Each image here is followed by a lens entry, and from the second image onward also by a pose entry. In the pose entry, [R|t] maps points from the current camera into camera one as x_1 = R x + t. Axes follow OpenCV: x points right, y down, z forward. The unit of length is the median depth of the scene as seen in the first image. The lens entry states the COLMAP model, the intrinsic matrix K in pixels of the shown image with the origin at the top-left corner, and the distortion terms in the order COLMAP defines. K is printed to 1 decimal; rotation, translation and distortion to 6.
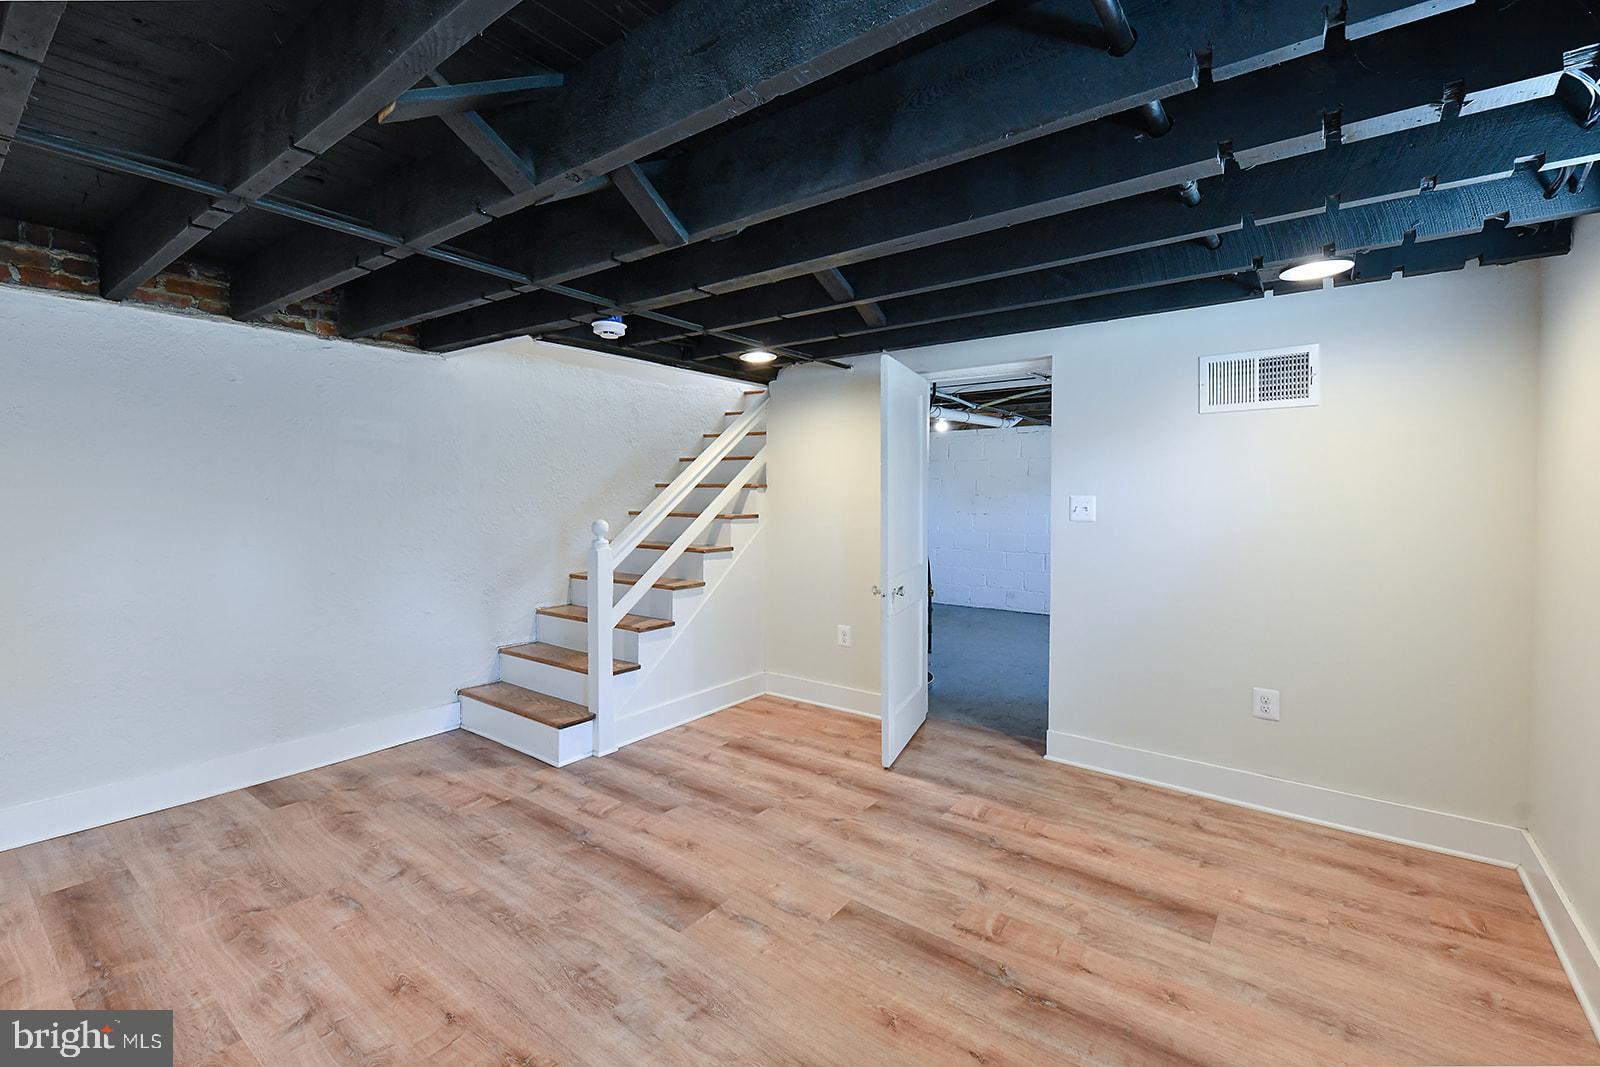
lens RADIAL K [[684.6, 0, 802.7], [0, 684.6, 528.2], [0, 0, 1]] dist [0.003777, -0.002056]
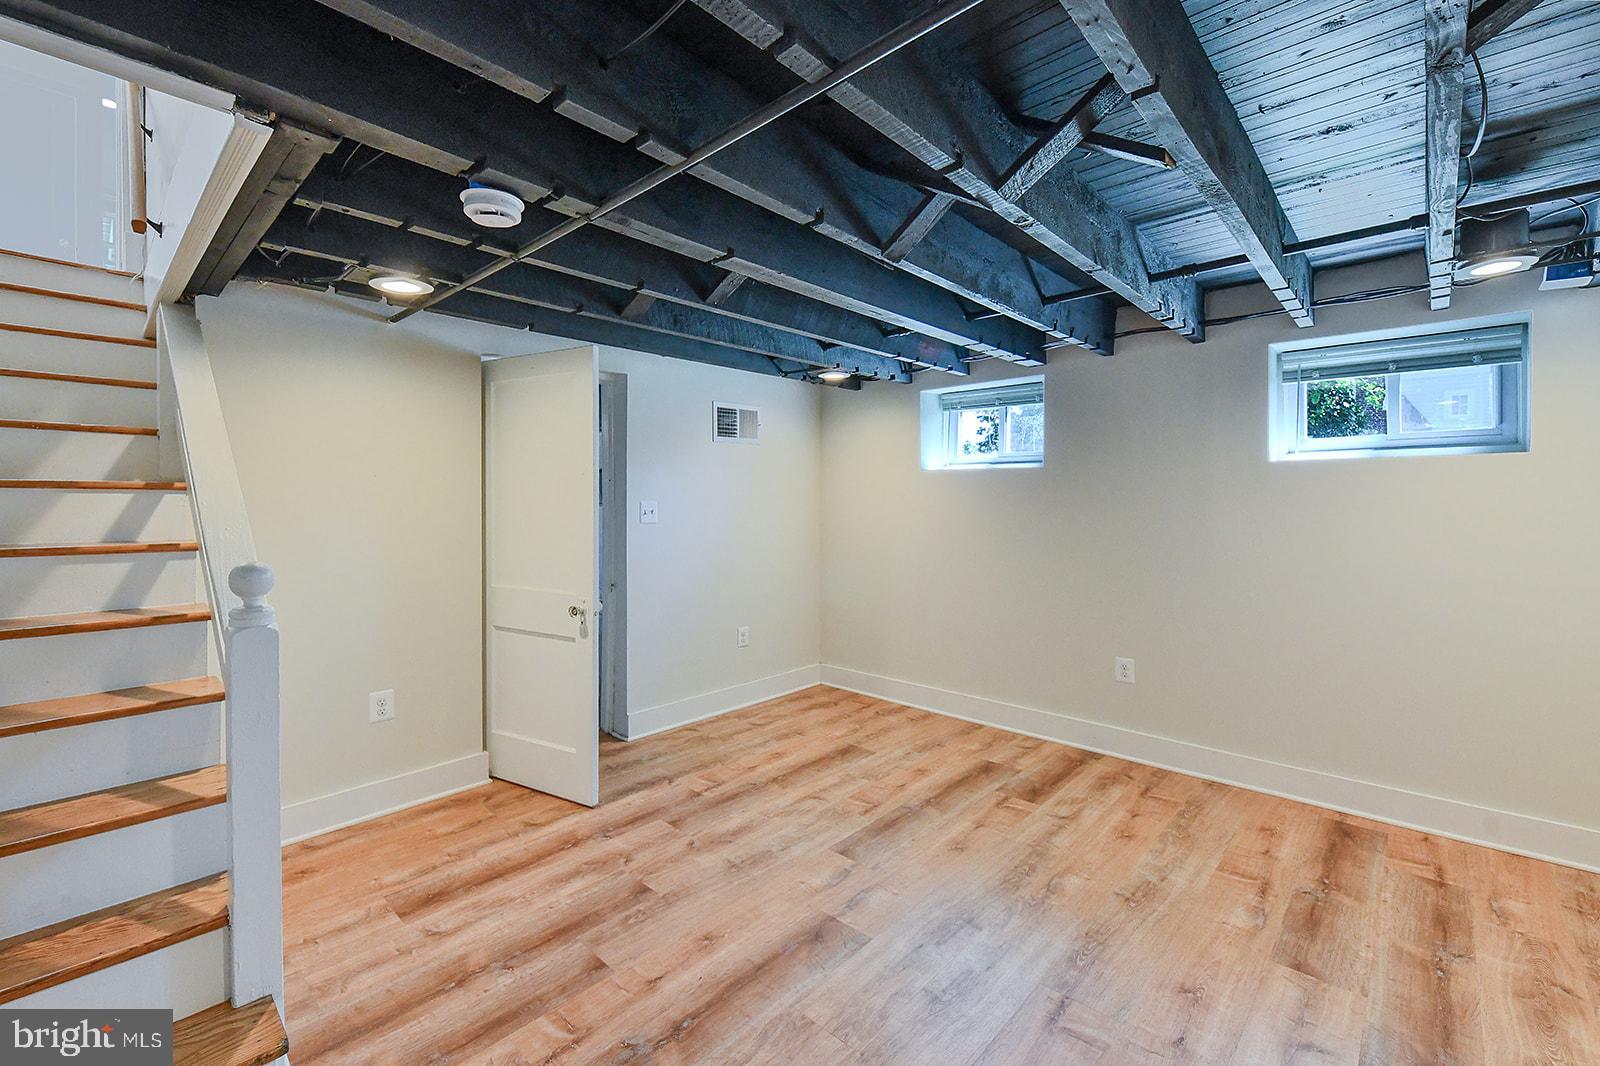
lens RADIAL K [[684.6, 0, 828.1], [0, 684.6, 503.1], [0, 0, 1]] dist [0.003777, -0.002056]
pose [[0.075080, -0.010385, 0.997123, -0.893155], [0.049632, 0.998745, 0.006665, -0.046421], [-0.995942, 0.048989, 0.075502, 0.721385]]
